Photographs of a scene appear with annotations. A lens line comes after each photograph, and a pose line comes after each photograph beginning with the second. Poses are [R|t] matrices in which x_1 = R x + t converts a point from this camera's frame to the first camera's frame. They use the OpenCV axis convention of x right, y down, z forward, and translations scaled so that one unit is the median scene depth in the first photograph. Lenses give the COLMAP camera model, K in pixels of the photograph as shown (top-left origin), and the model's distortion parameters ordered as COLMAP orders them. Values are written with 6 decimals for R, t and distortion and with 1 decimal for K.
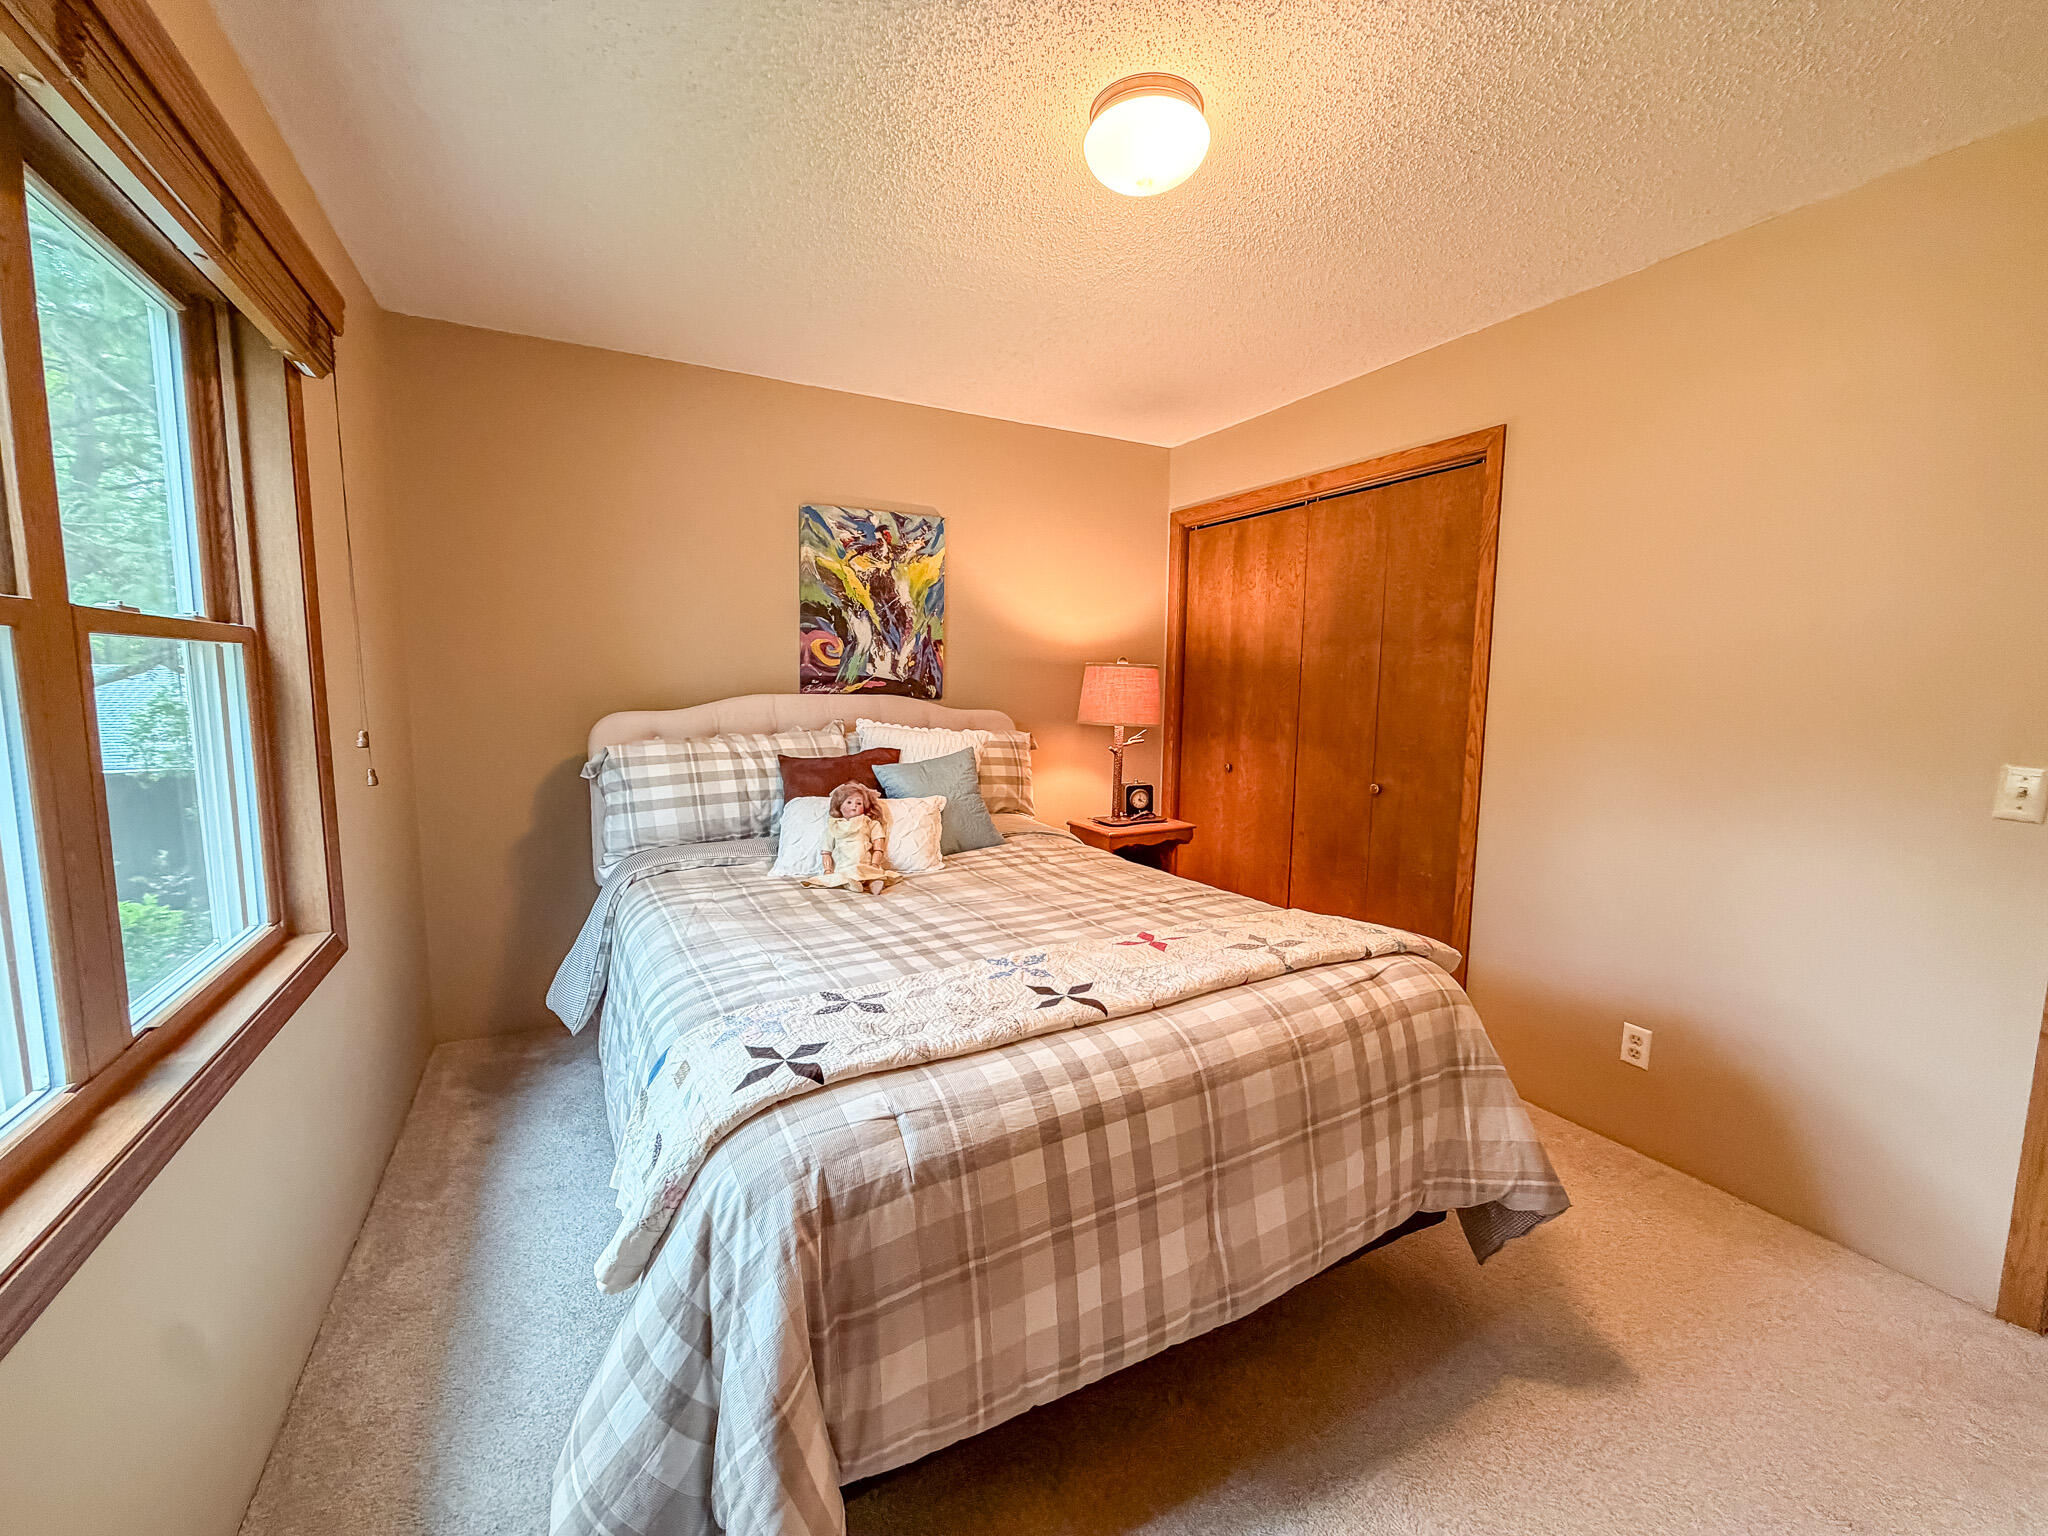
lens RADIAL K [[824.2, 0, 1015.7], [0, 824.2, 761.8], [0, 0, 1]] dist [-0.002325, -0.000129]
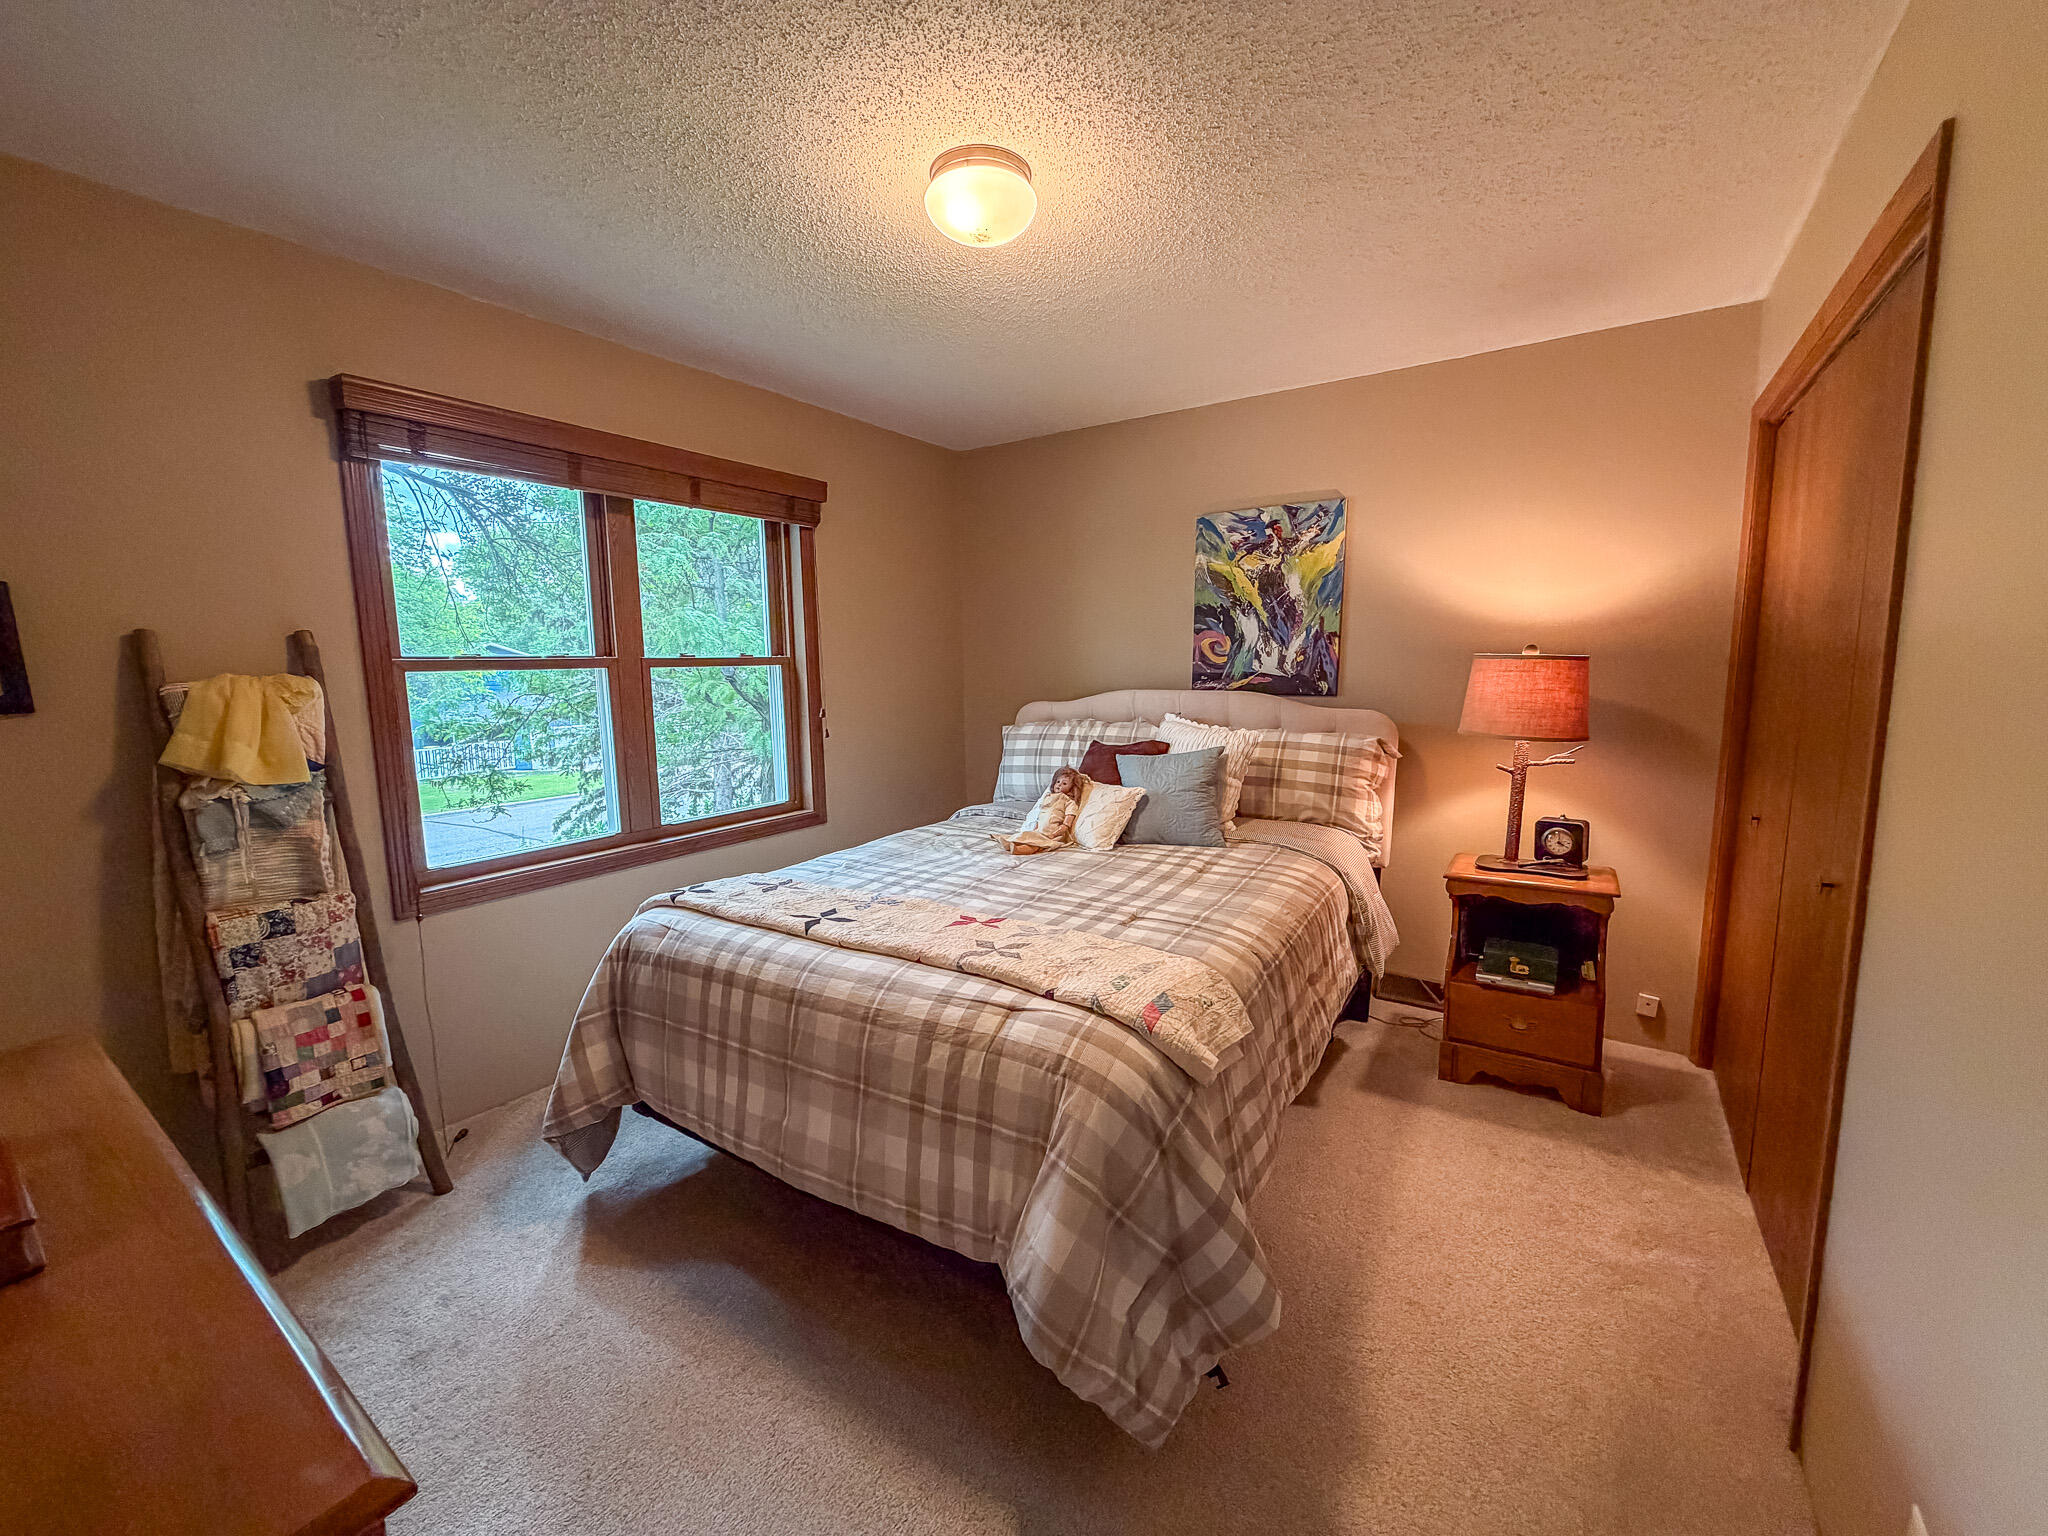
lens RADIAL K [[824.2, 0, 1015.7], [0, 824.2, 761.8], [0, 0, 1]] dist [-0.002325, -0.000129]
pose [[0.467488, 0.091486, -0.879253, 0.608284], [-0.073828, 0.995196, 0.064297, -0.038633], [0.880911, 0.034855, 0.471996, 0.271589]]
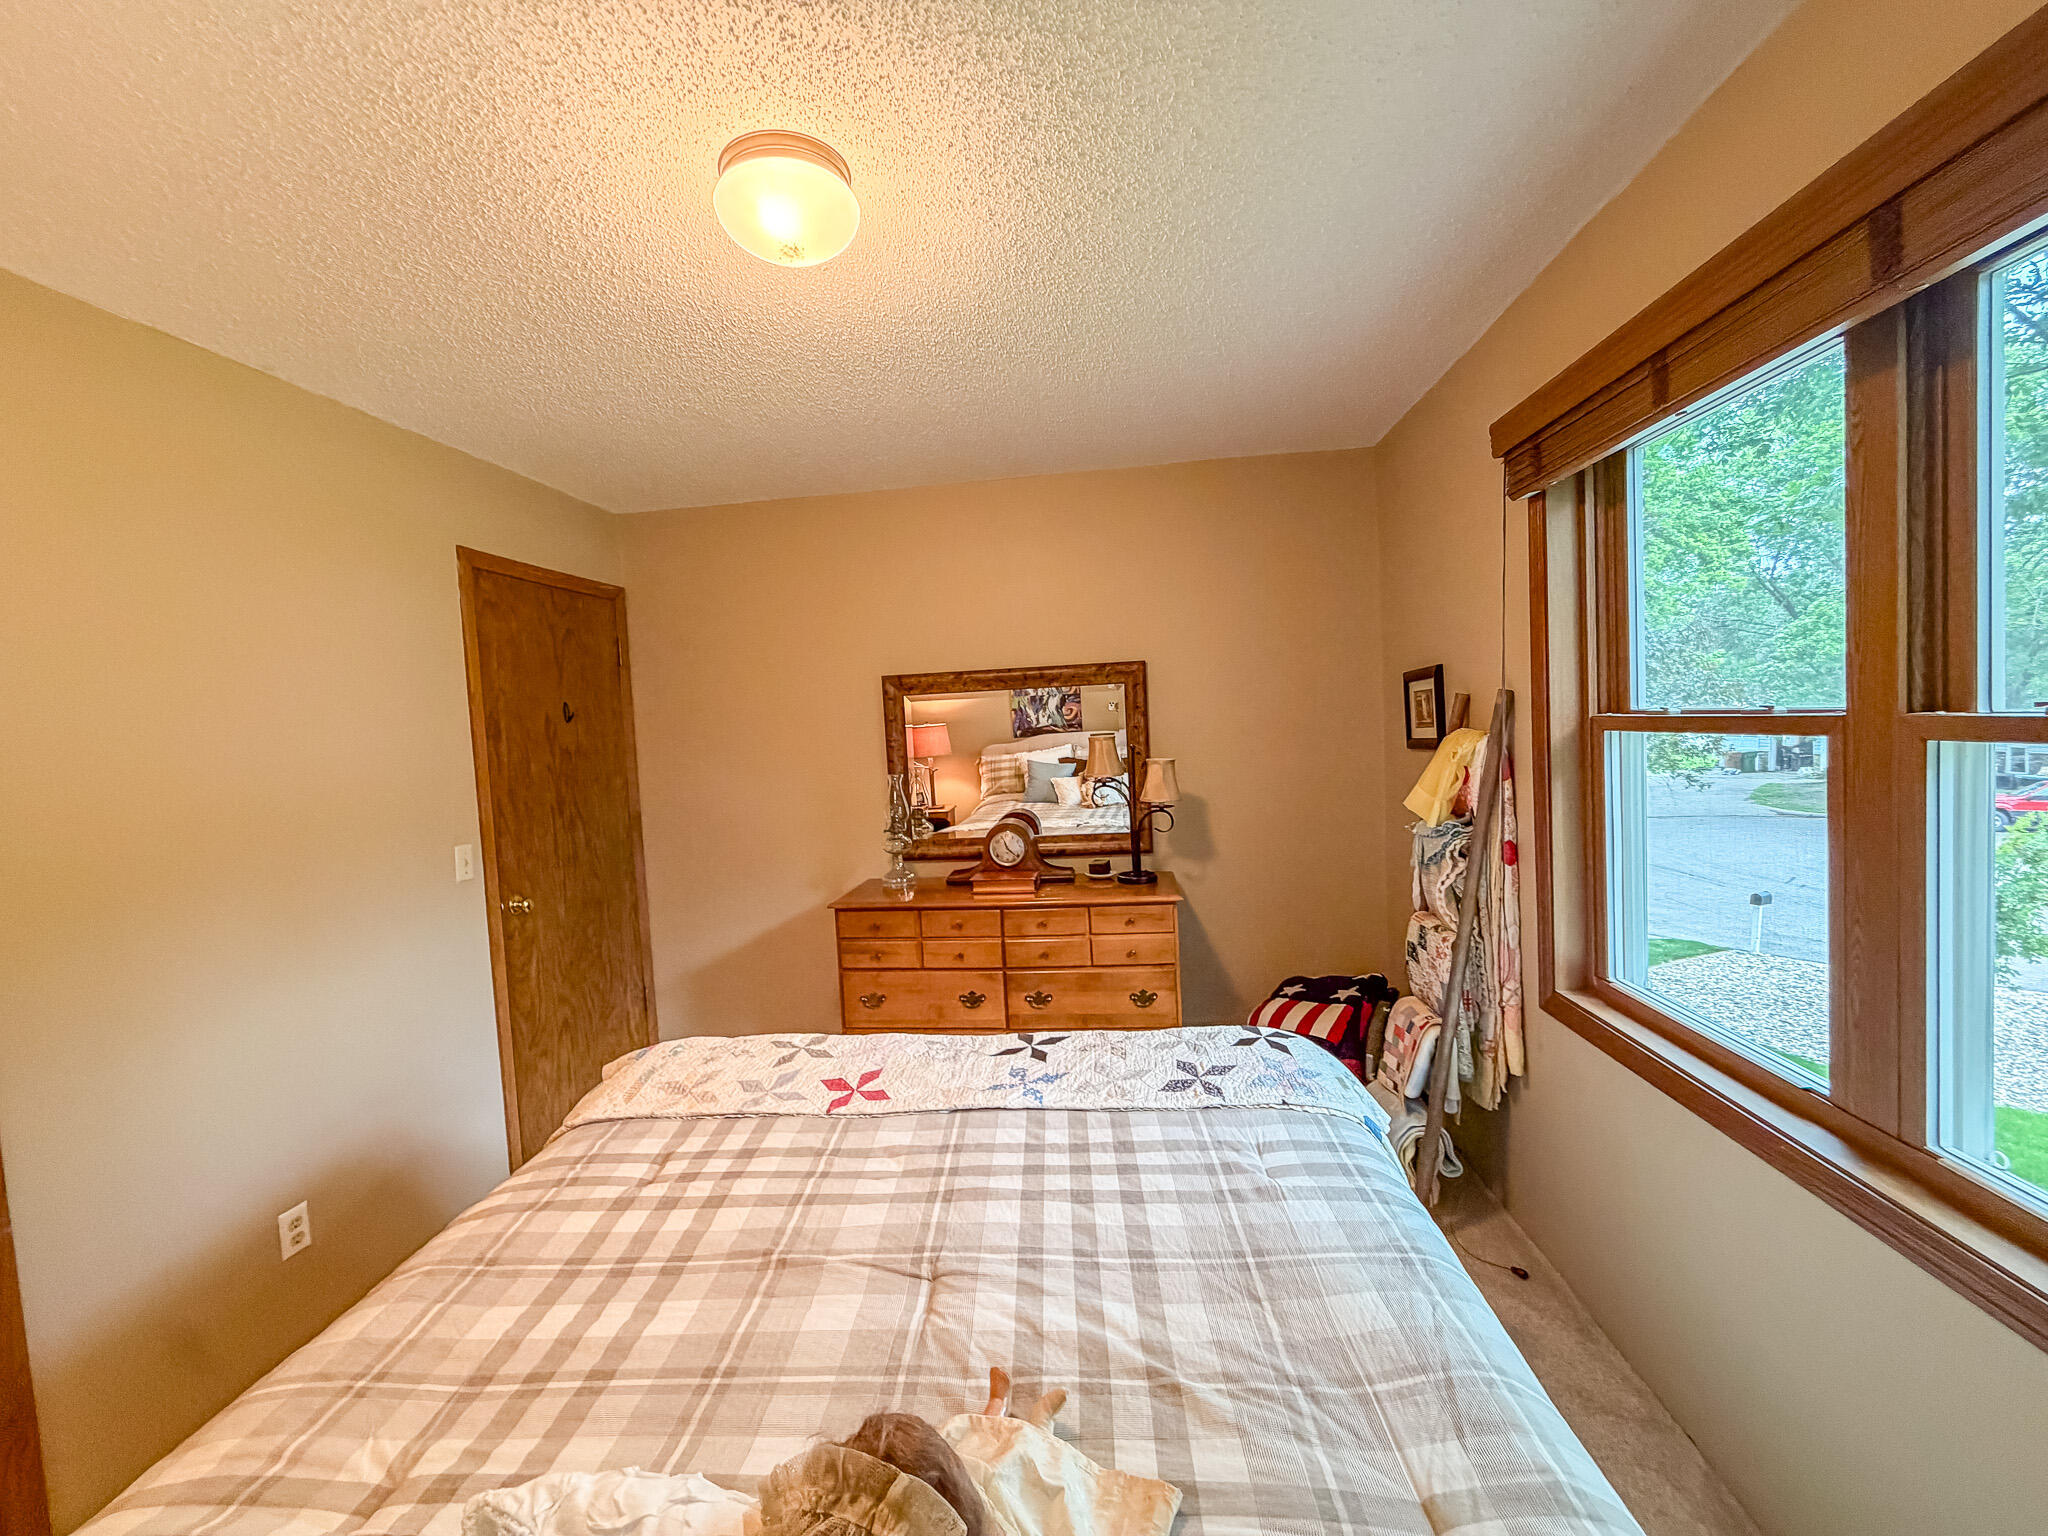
lens RADIAL K [[824.2, 0, 1015.7], [0, 824.2, 761.8], [0, 0, 1]] dist [-0.002325, -0.000129]
pose [[-0.828121, 0.004729, 0.560529, -0.264255], [0.104923, 0.983598, 0.146715, -0.136439], [-0.550642, 0.180310, -0.815035, 0.840133]]
